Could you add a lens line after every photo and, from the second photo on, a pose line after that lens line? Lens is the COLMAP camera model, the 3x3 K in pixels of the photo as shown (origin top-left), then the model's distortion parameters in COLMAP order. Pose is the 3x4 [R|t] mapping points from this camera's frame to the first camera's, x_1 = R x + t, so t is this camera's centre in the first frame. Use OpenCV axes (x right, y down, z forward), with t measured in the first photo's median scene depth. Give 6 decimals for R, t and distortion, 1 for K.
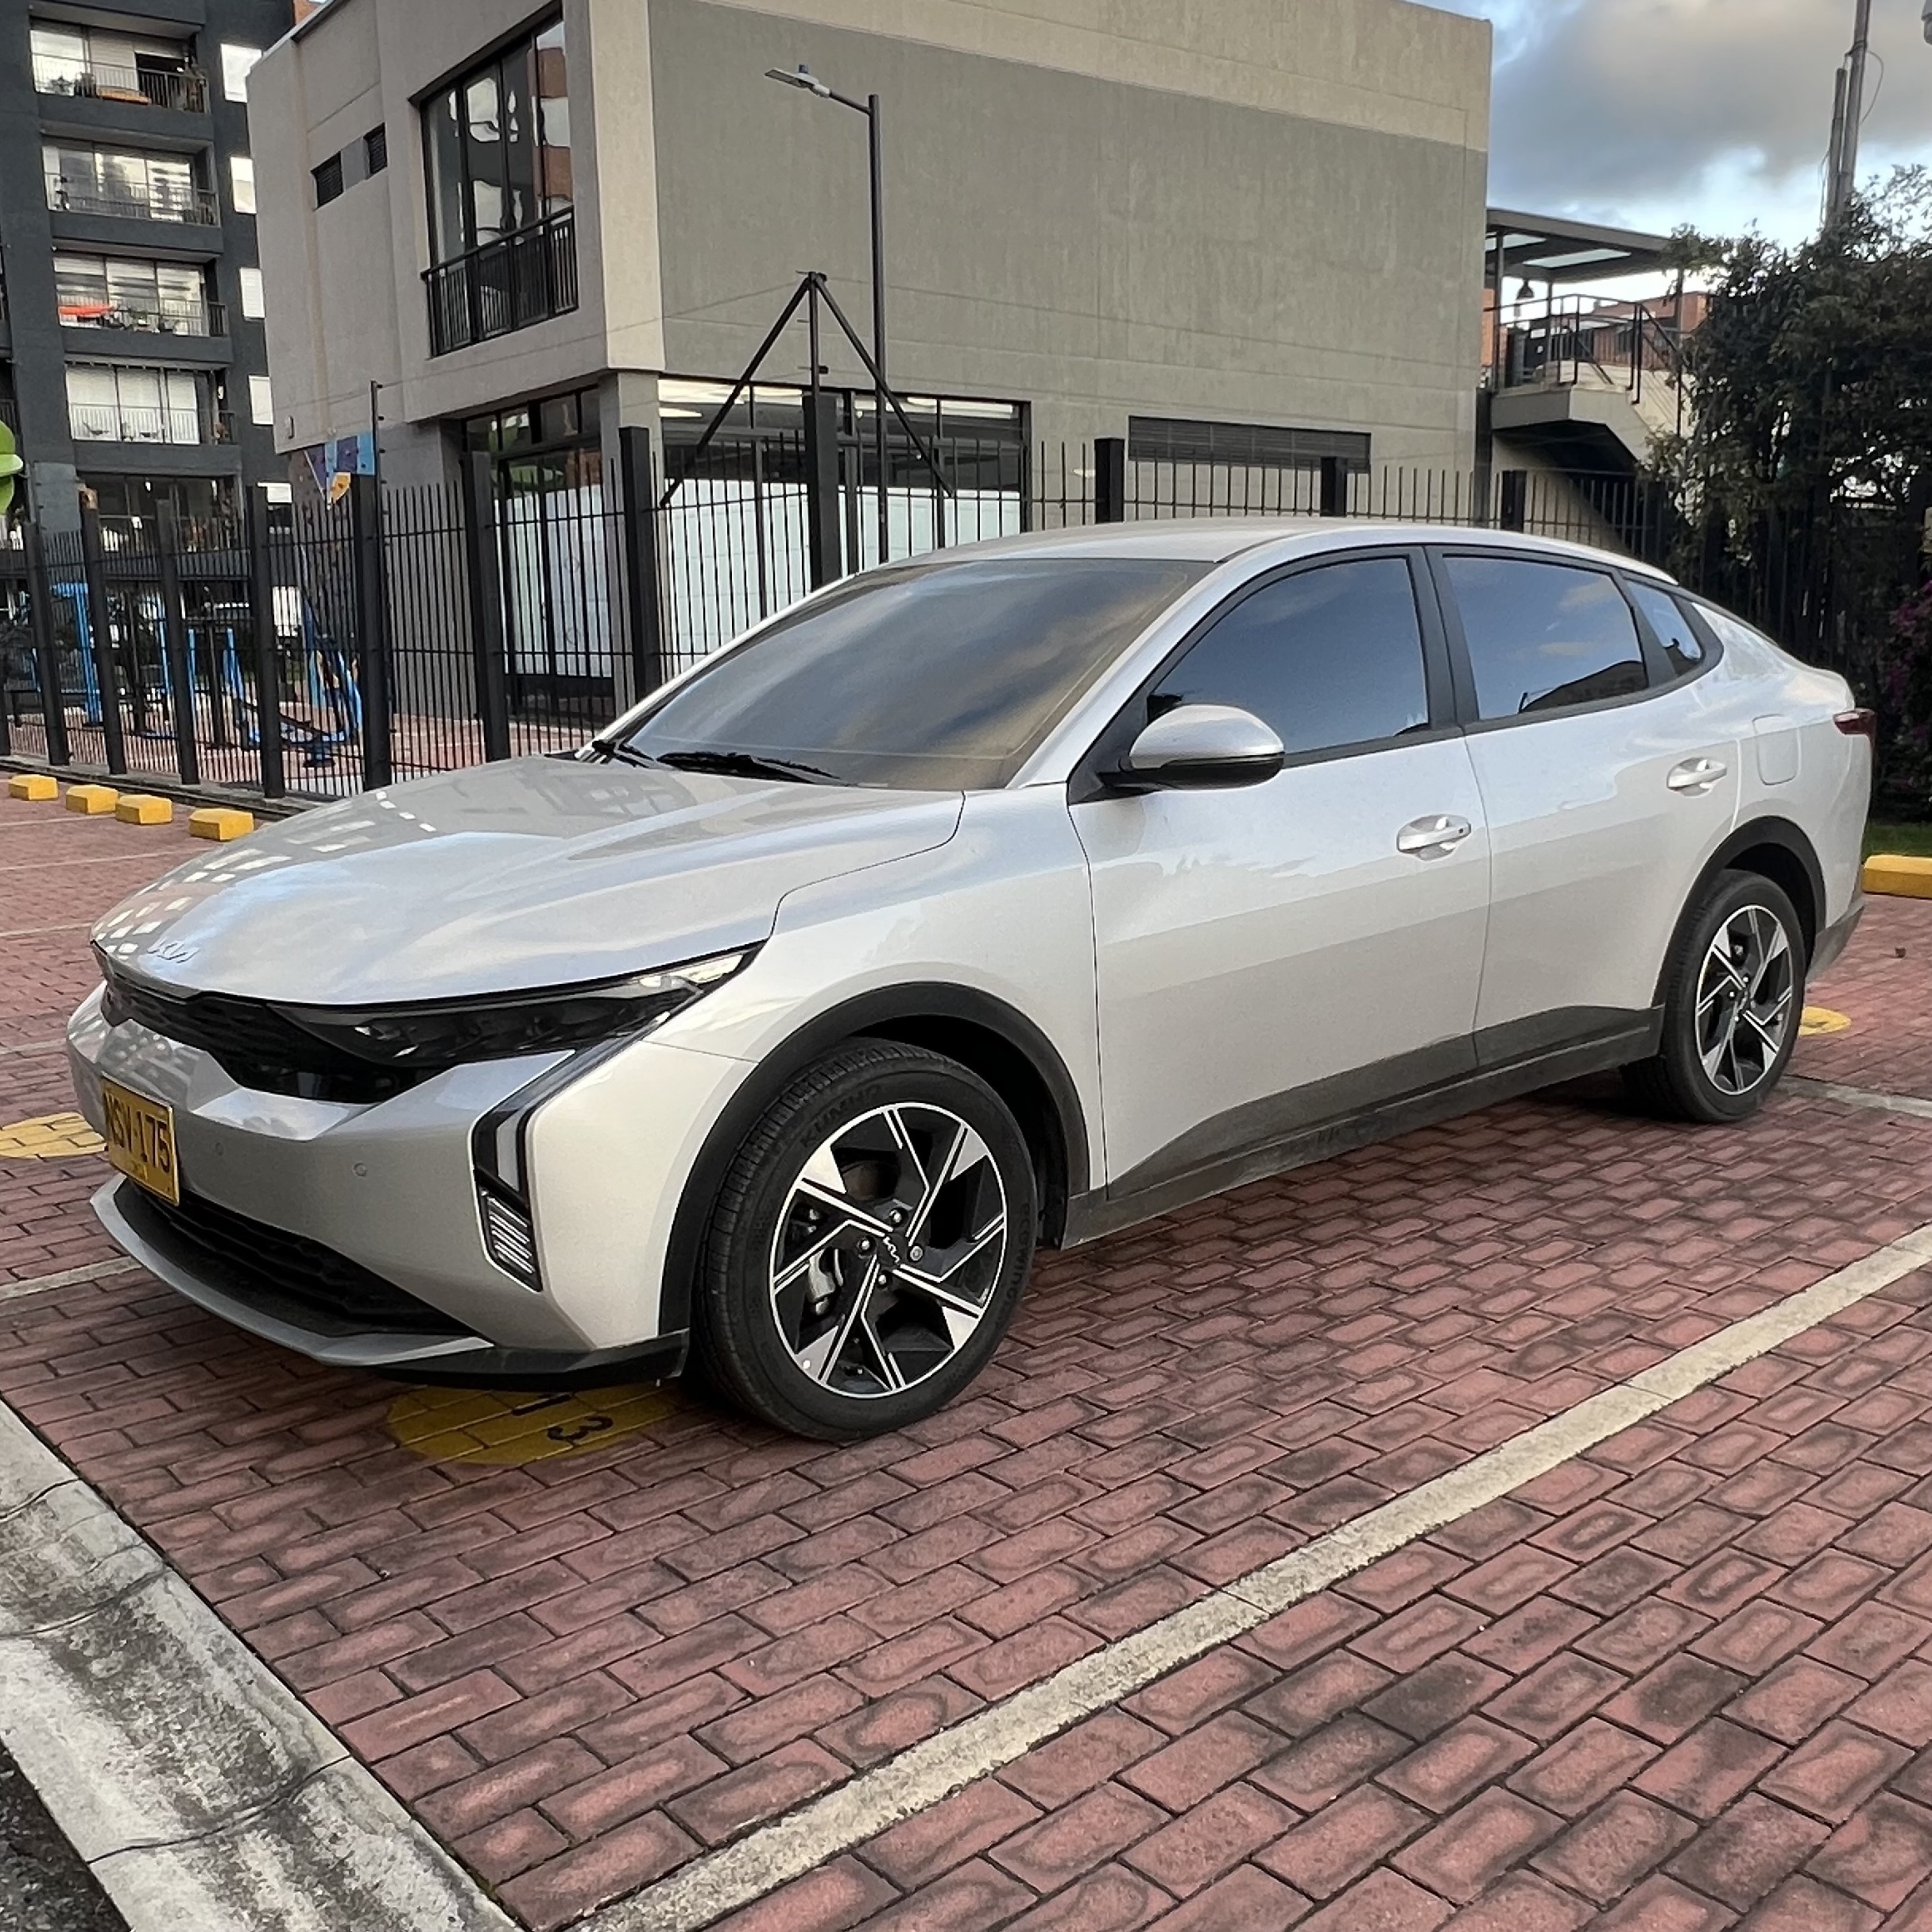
lens RADIAL K [[1918.0, 0, 1015.3], [0, 1918.0, 1016.2], [0, 0, 1]] dist [-0.000569, -0.005623]
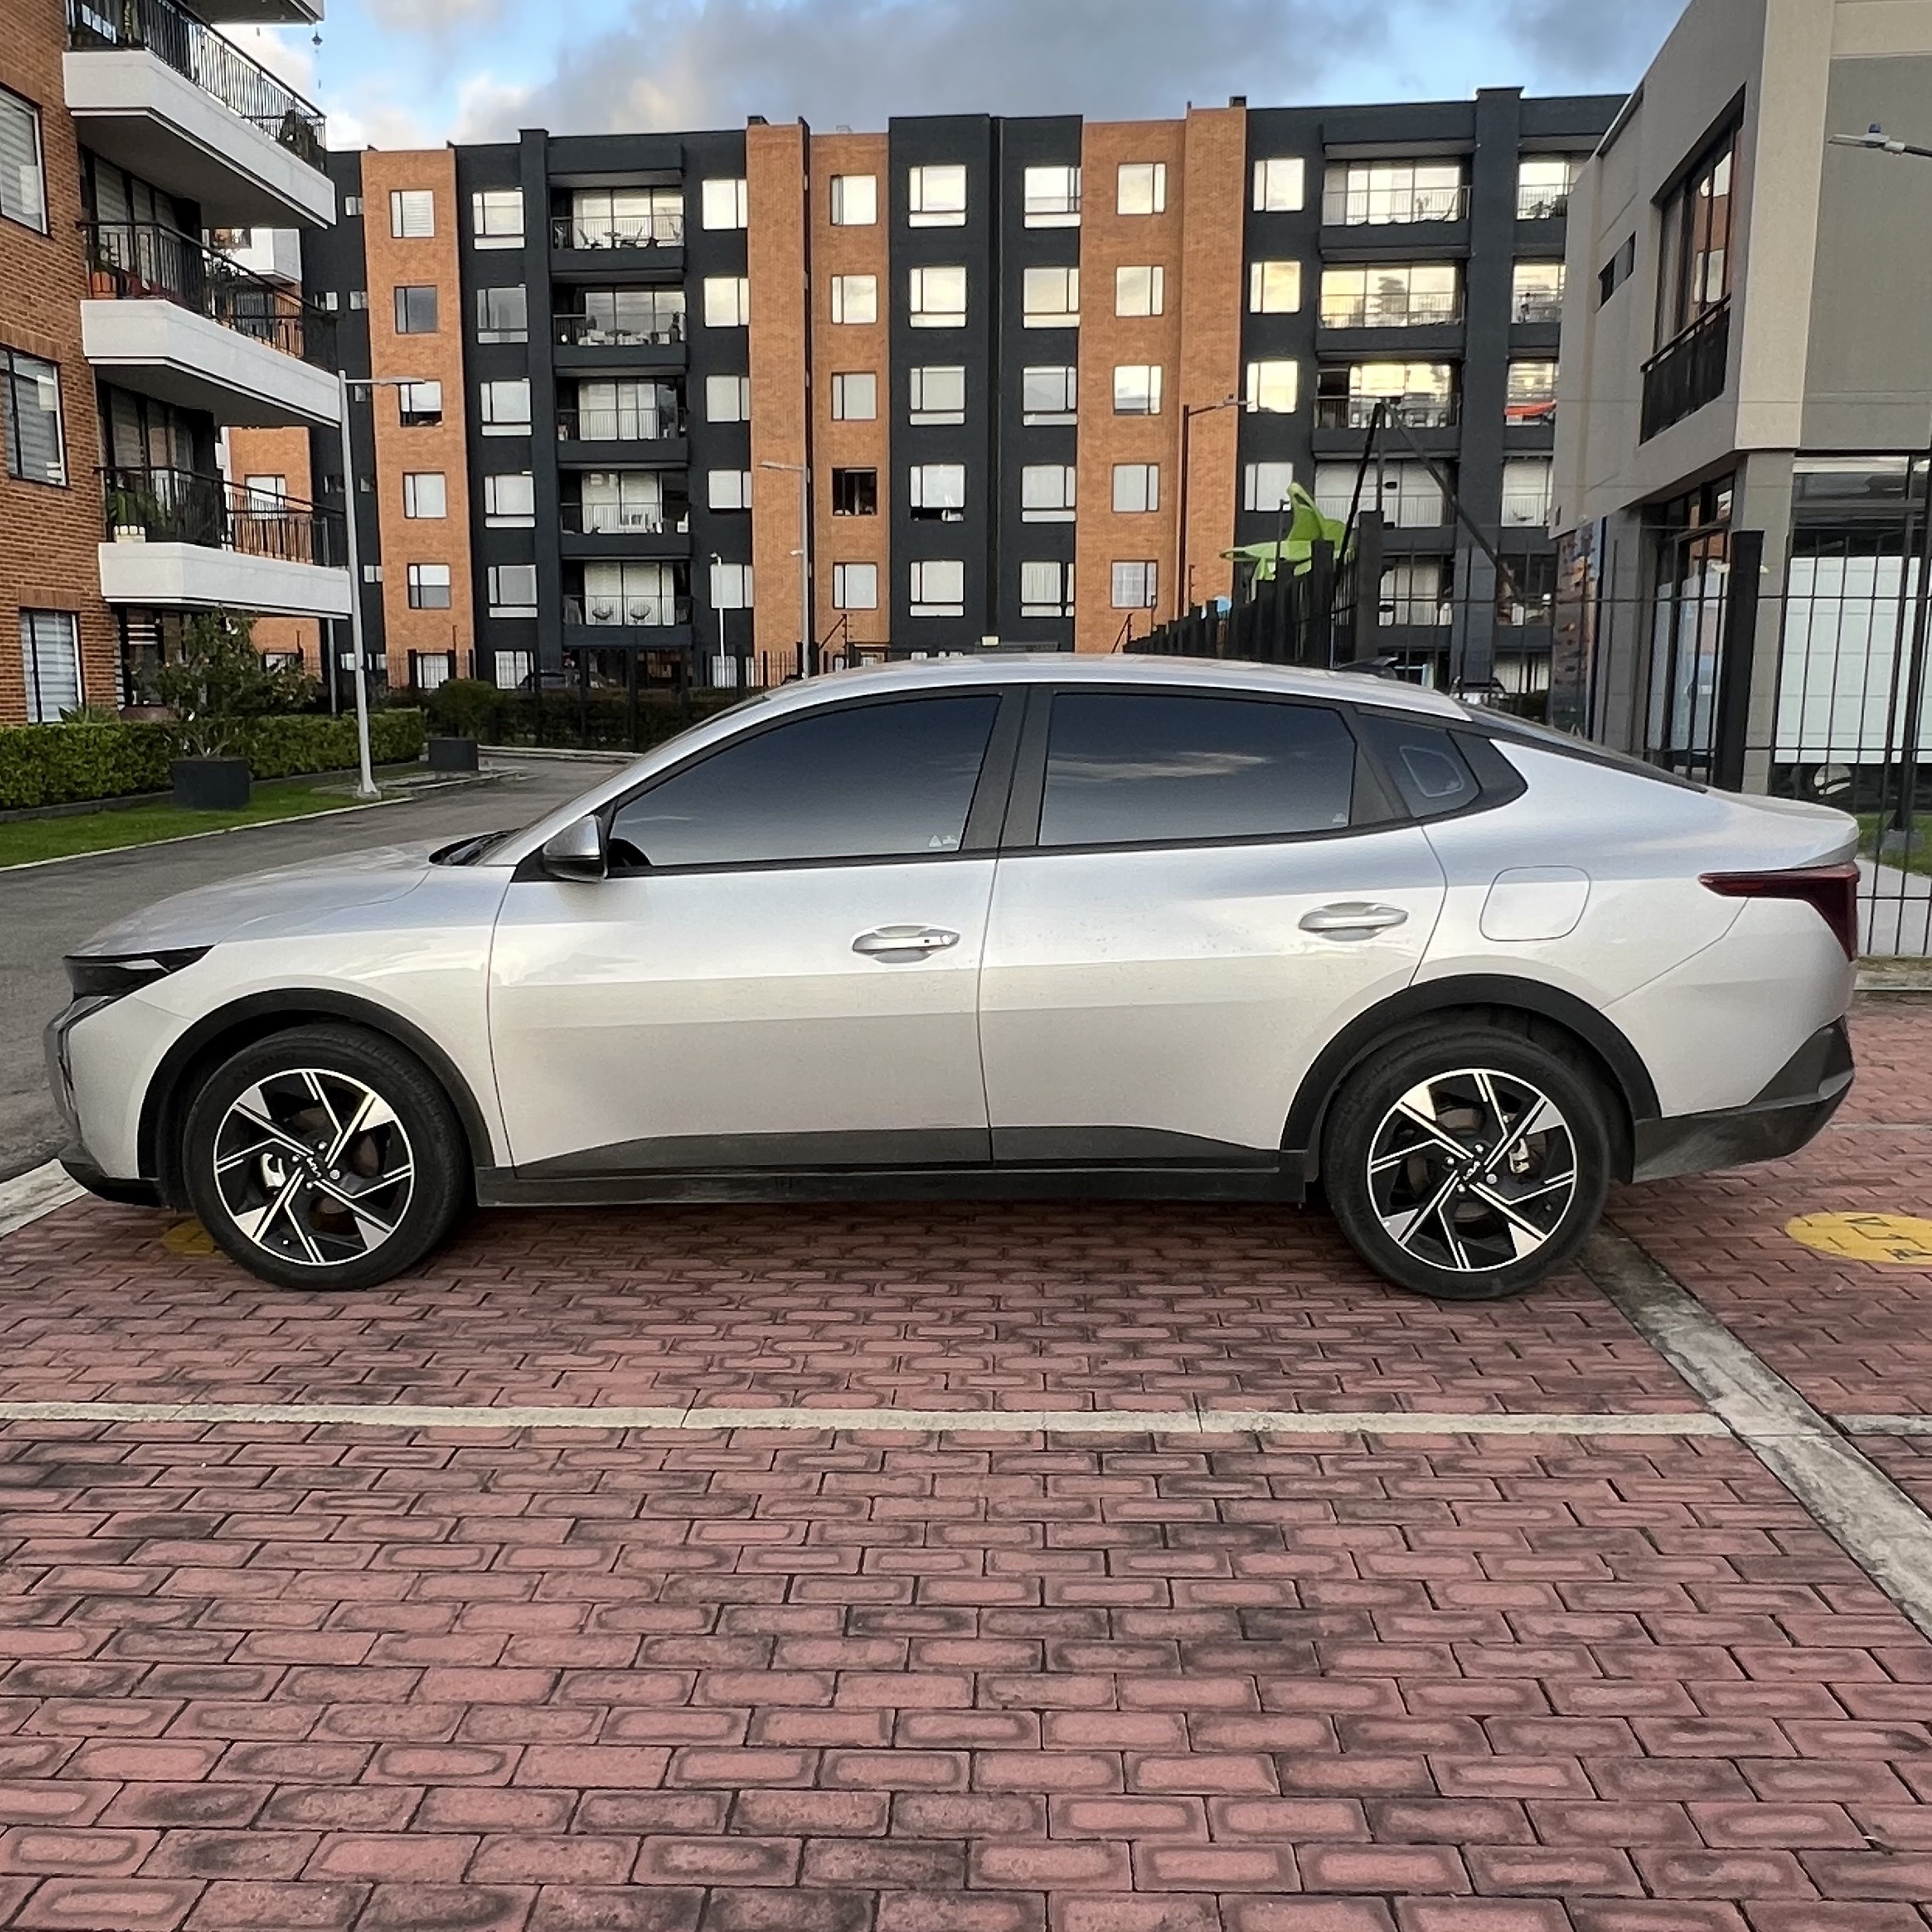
lens RADIAL K [[1854.7, 0, 962.6], [0, 1854.7, 1039.5], [0, 0, 1]] dist [0.001187, 0.000039]
pose [[0.719543, 0.140787, -0.680028, 0.994172], [-0.150906, 0.987534, 0.044776, -0.091526], [0.677854, 0.070402, 0.731818, 0.222167]]
